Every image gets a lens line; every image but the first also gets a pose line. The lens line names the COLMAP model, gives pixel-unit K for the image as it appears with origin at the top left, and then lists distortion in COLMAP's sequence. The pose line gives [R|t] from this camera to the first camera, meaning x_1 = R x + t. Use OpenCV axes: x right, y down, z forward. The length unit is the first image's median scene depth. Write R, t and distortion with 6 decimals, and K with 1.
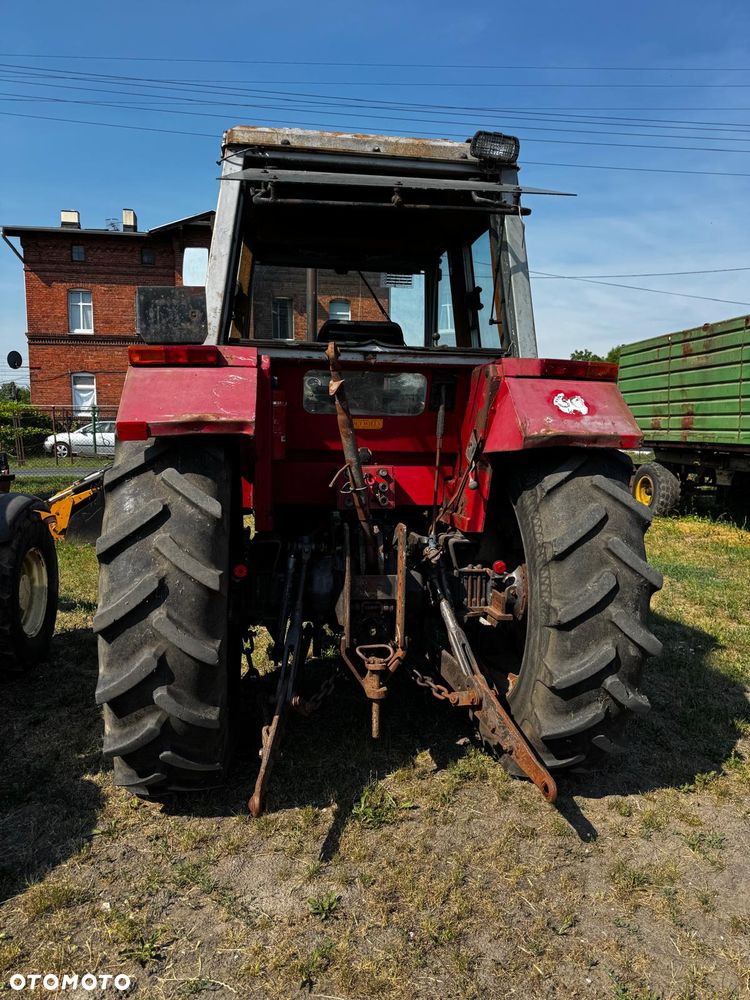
lens RADIAL K [[720.1, 0, 351.6], [0, 720.1, 477.6], [0, 0, 1]] dist [0.034083, -0.045199]
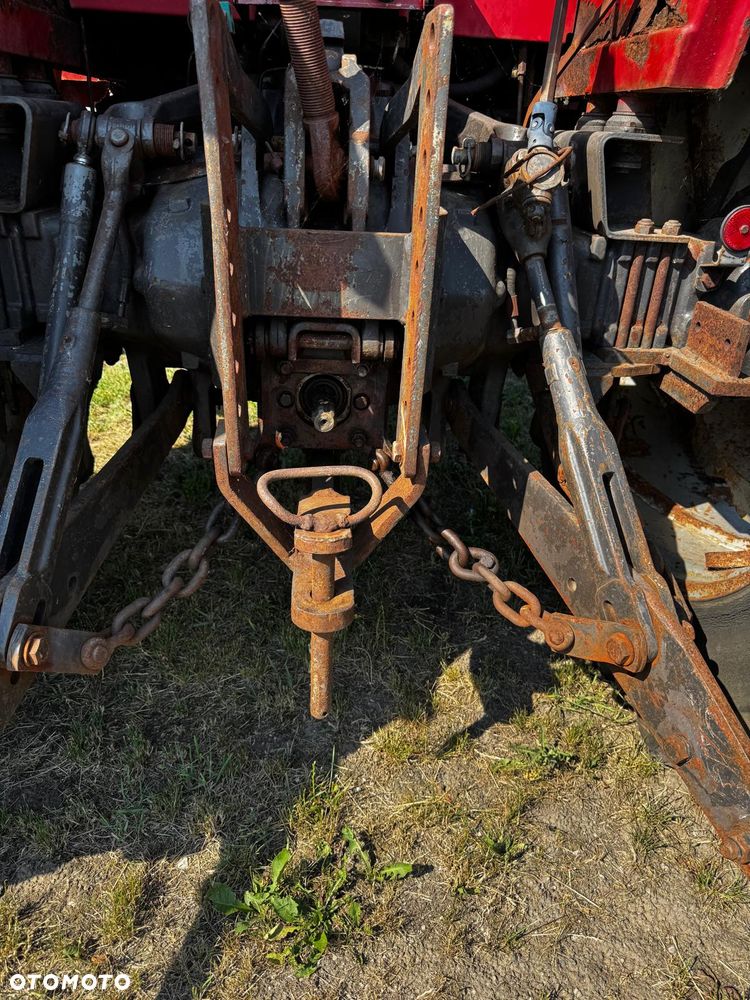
lens RADIAL K [[720.1, 0, 380.0], [0, 720.1, 497.0], [0, 0, 1]] dist [0.034083, -0.045199]
pose [[0.998573, 0.049073, -0.021062, 0.061264], [-0.036222, 0.912223, 0.408089, 0.112014], [0.039239, -0.406744, 0.912699, 0.683552]]
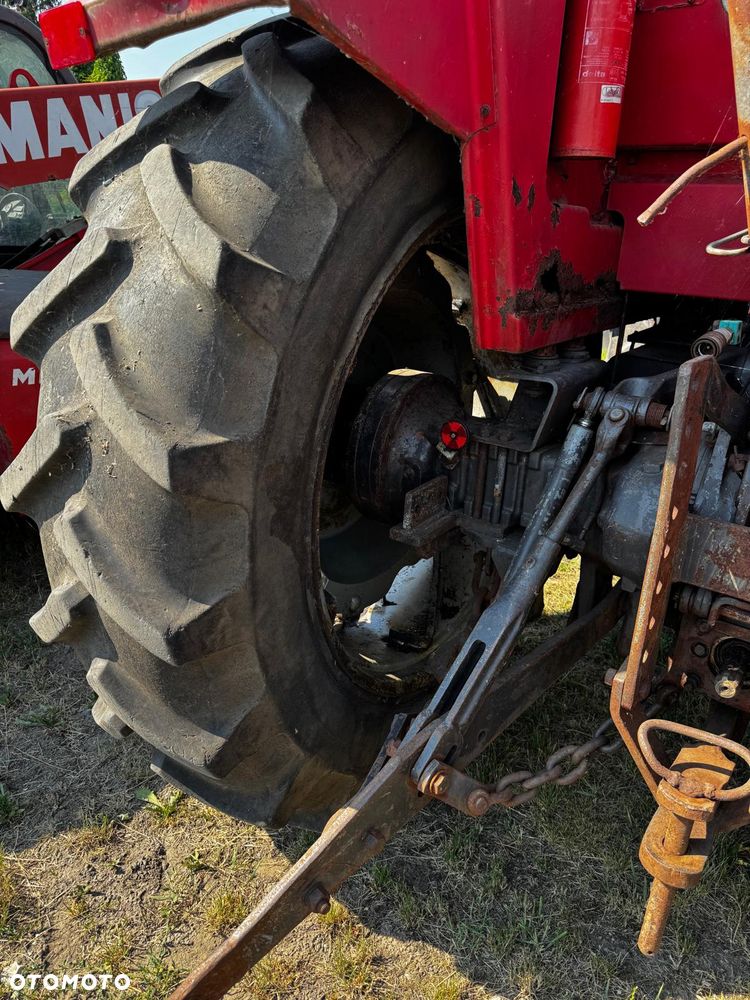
lens RADIAL K [[720.1, 0, 366.9], [0, 720.1, 507.2], [0, 0, 1]] dist [0.034083, -0.045199]
pose [[0.734158, 0.265847, -0.624769, 0.094721], [-0.067213, 0.944097, 0.322744, 0.032273], [0.675643, -0.194952, 0.710985, 0.644409]]
